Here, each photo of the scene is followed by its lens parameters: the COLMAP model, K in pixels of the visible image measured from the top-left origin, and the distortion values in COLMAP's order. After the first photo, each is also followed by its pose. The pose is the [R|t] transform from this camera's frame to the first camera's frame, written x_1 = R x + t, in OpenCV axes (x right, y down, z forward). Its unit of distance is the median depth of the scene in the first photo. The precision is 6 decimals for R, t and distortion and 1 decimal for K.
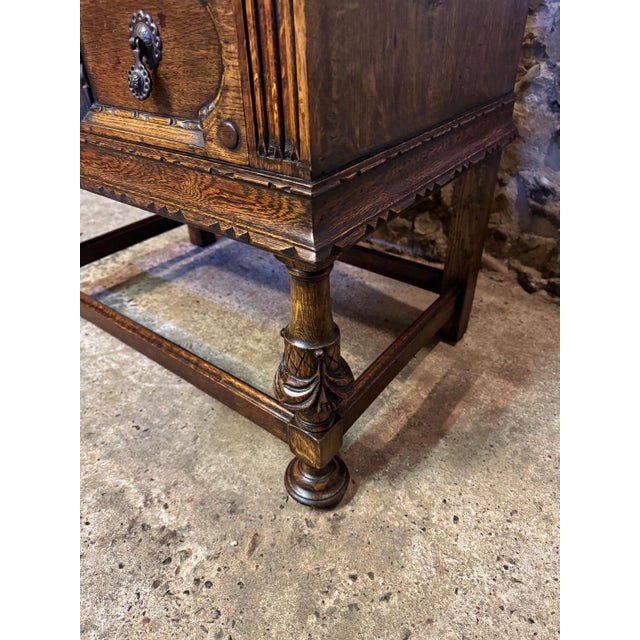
lens RADIAL K [[463.0, 0, 317.9], [0, 463.0, 325.1], [0, 0, 1]] dist [-0.006827, -0.004897]
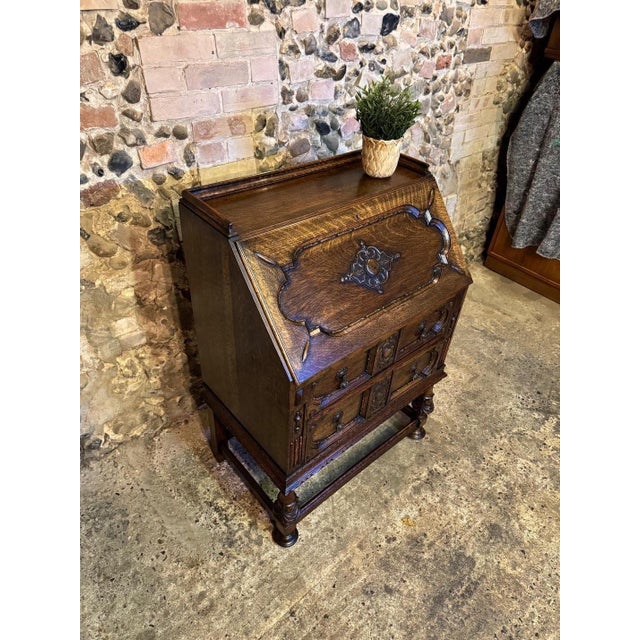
lens RADIAL K [[456.3, 0, 317.8], [0, 456.3, 320.9], [0, 0, 1]] dist [0.017004, -0.025218]
pose [[0.193574, -0.574058, 0.795604, -2.216942], [0.505836, 0.753244, 0.420421, -1.935835], [-0.840630, 0.321062, 0.436187, -0.085944]]
